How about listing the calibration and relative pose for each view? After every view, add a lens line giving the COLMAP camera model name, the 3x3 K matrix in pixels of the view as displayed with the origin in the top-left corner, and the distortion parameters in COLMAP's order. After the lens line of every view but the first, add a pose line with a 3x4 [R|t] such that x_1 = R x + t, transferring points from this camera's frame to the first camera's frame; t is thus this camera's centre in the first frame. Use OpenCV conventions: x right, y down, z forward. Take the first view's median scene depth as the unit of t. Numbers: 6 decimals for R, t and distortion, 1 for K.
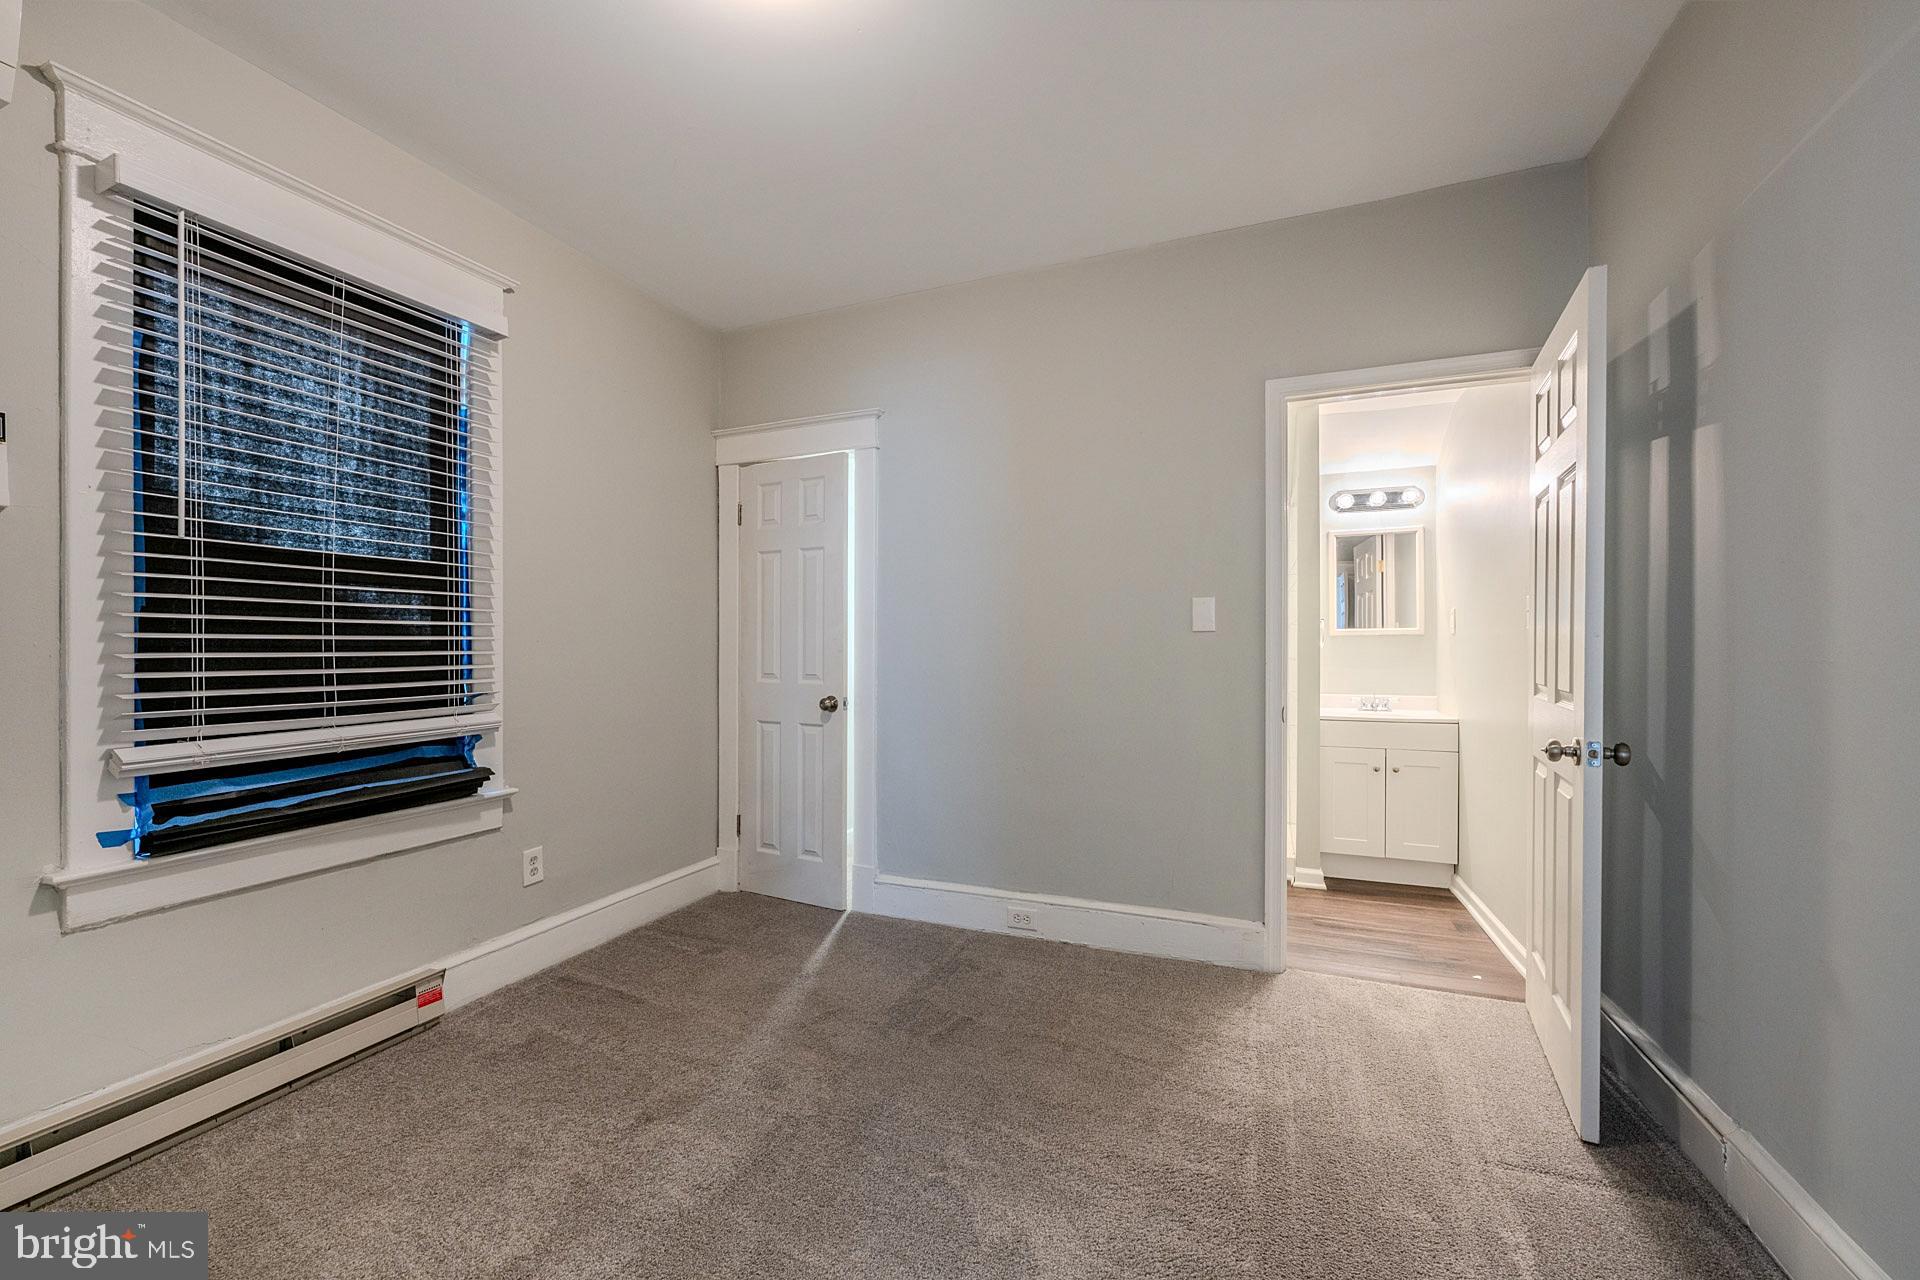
lens RADIAL K [[769.5, 0, 951.6], [0, 769.5, 648.1], [0, 0, 1]] dist [-0.001709, 0.000044]
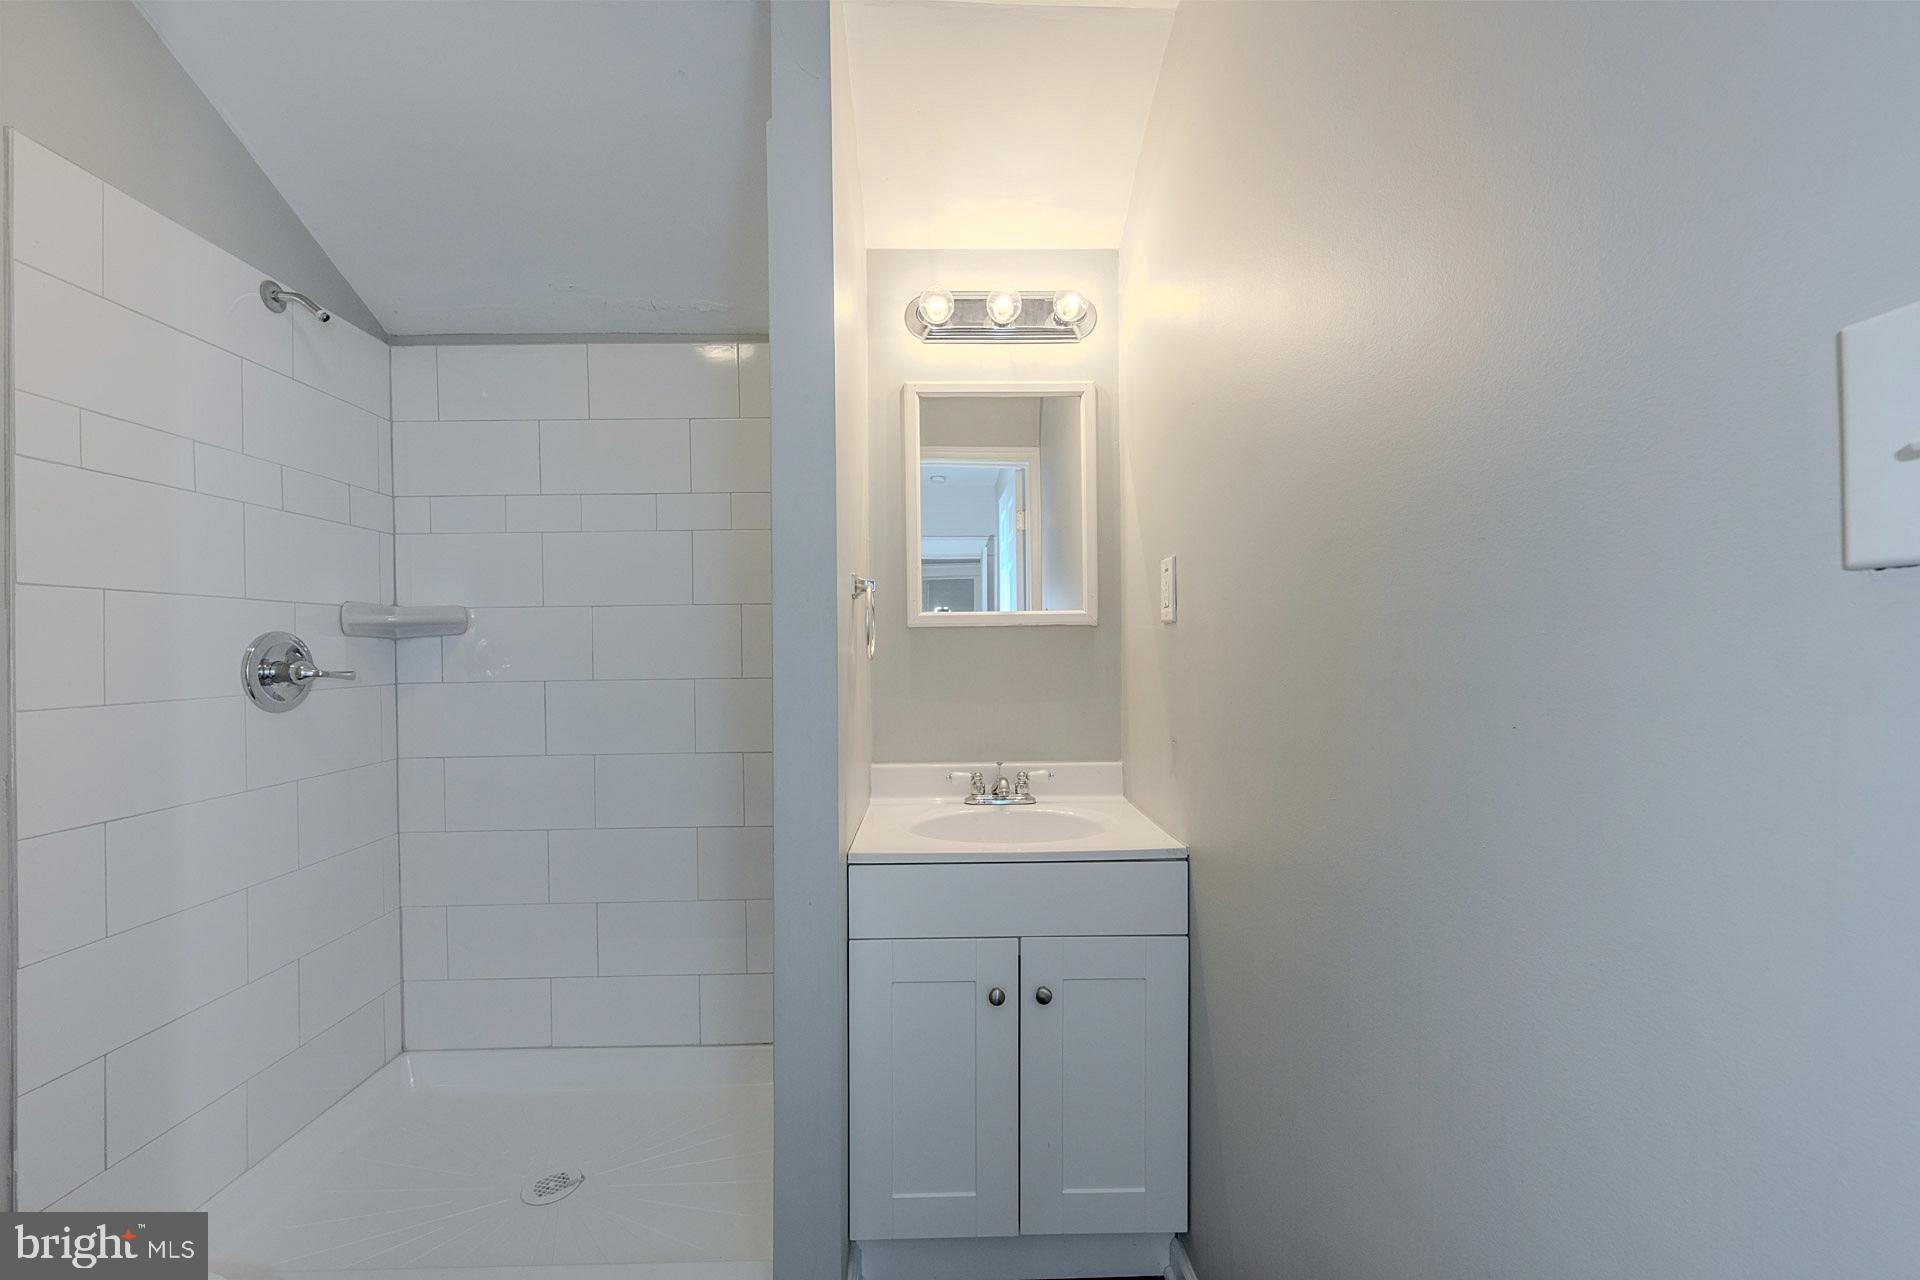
lens RADIAL K [[769.5, 0, 951.6], [0, 769.5, 648.1], [0, 0, 1]] dist [-0.001709, 0.000044]
pose [[0.918423, -0.003097, 0.395588, 0.352126], [0.006312, 0.999957, -0.006824, -0.000766], [-0.395550, 0.008764, 0.918403, 0.609593]]
